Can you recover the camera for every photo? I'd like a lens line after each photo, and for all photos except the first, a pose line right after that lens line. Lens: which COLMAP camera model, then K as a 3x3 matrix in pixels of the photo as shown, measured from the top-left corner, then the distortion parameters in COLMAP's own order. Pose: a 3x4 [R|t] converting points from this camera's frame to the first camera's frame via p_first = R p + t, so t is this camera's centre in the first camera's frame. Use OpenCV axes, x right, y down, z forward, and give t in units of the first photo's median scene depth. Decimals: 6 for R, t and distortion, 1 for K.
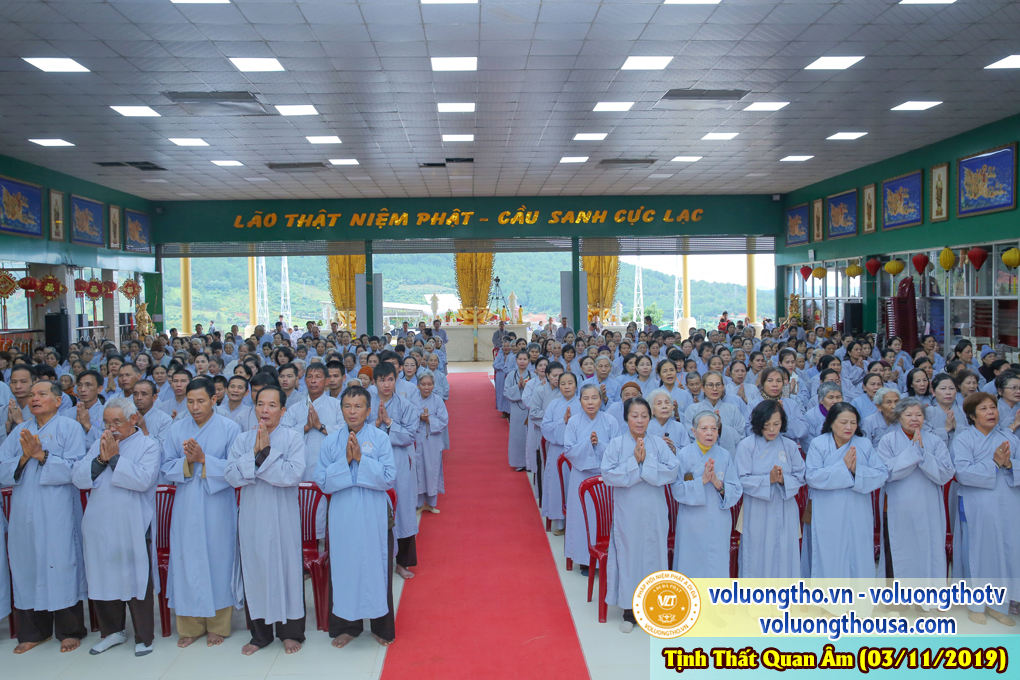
lens RADIAL K [[848.9, 0, 514.3], [0, 848.9, 335.8], [0, 0, 1]] dist [-0.028324, 0.014780]
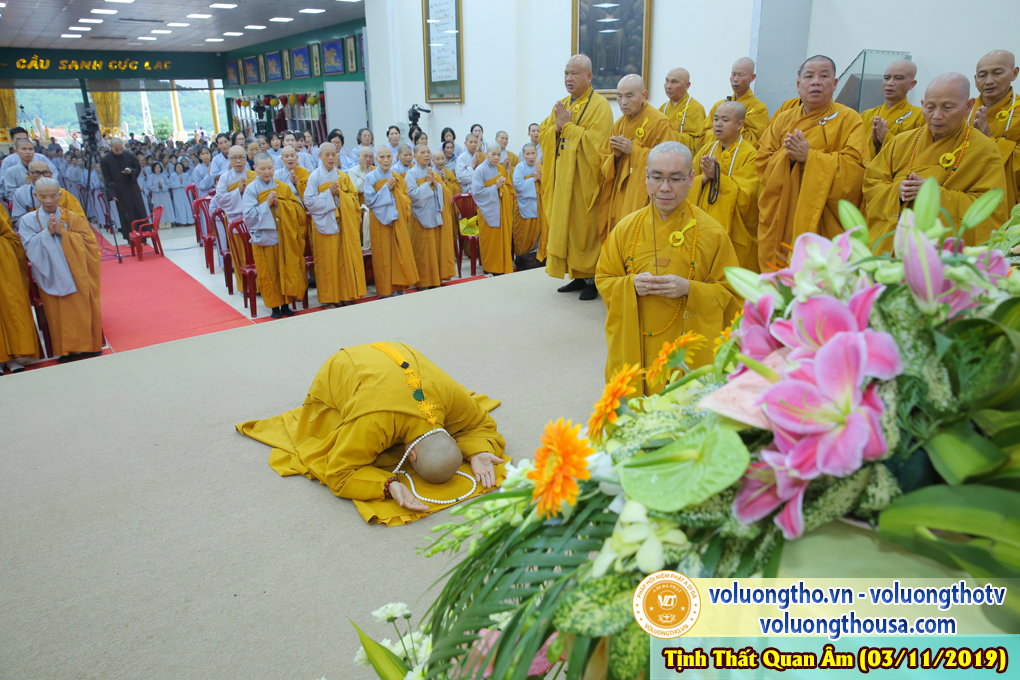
lens RADIAL K [[695.7, 0, 510.3], [0, 695.7, 334.3], [0, 0, 1]] dist [-0.107912, 0.084833]
pose [[0.823978, -0.178661, 0.537717, -0.023692], [0.025373, 0.959671, 0.279978, 0.002971], [-0.566053, -0.217052, 0.795281, -0.476044]]
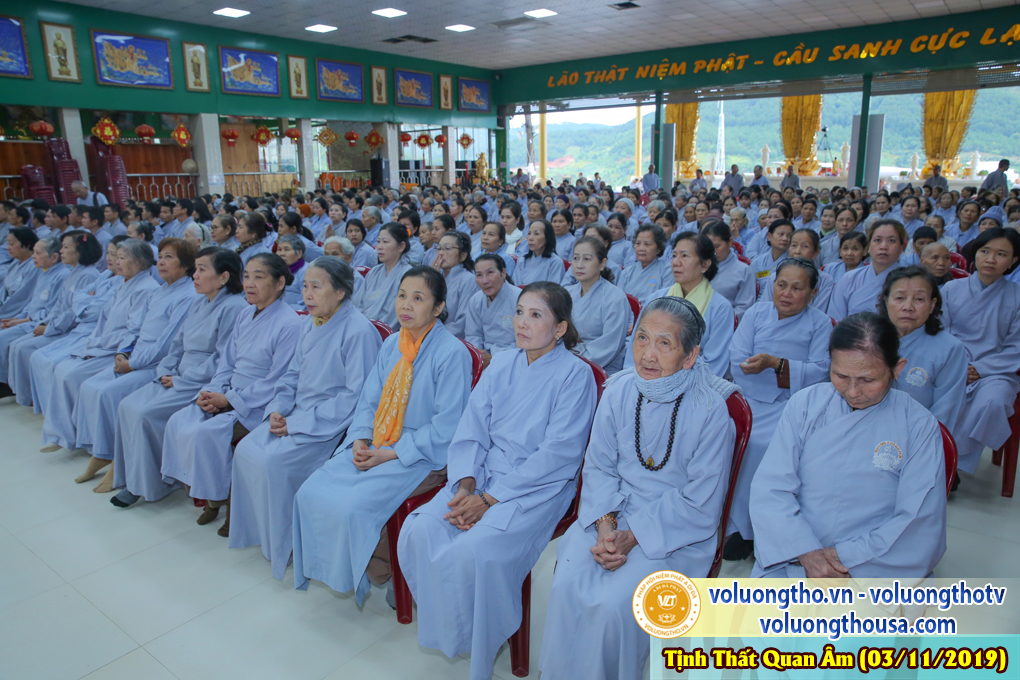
lens RADIAL K [[695.7, 0, 503.9], [0, 695.7, 331.3], [0, 0, 1]] dist [-0.107912, 0.084833]
pose [[0.761415, 0.148602, -0.631003, 0.277545], [-0.021653, 0.978659, 0.204348, 0.011514], [0.647904, -0.141930, 0.748383, 0.189548]]
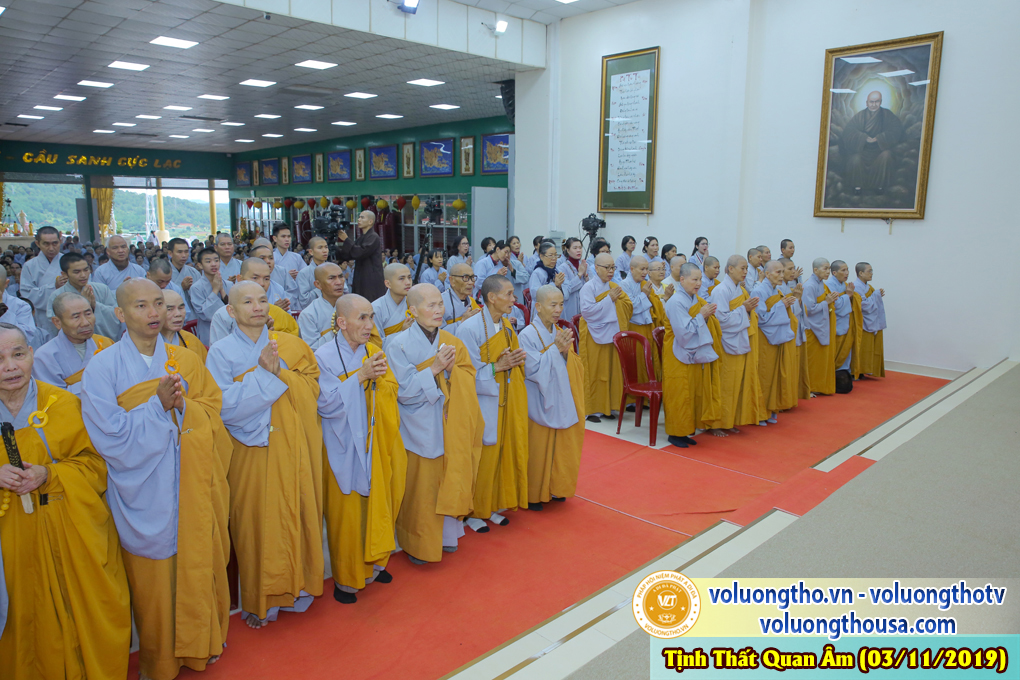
lens RADIAL K [[695.7, 0, 510.9], [0, 695.7, 339.8], [0, 0, 1]] dist [-0.107912, 0.084833]
pose [[0.758890, -0.094242, 0.644364, -0.146755], [0.002390, 0.989870, 0.141959, -0.000608], [-0.651214, -0.106192, 0.751427, -0.348695]]
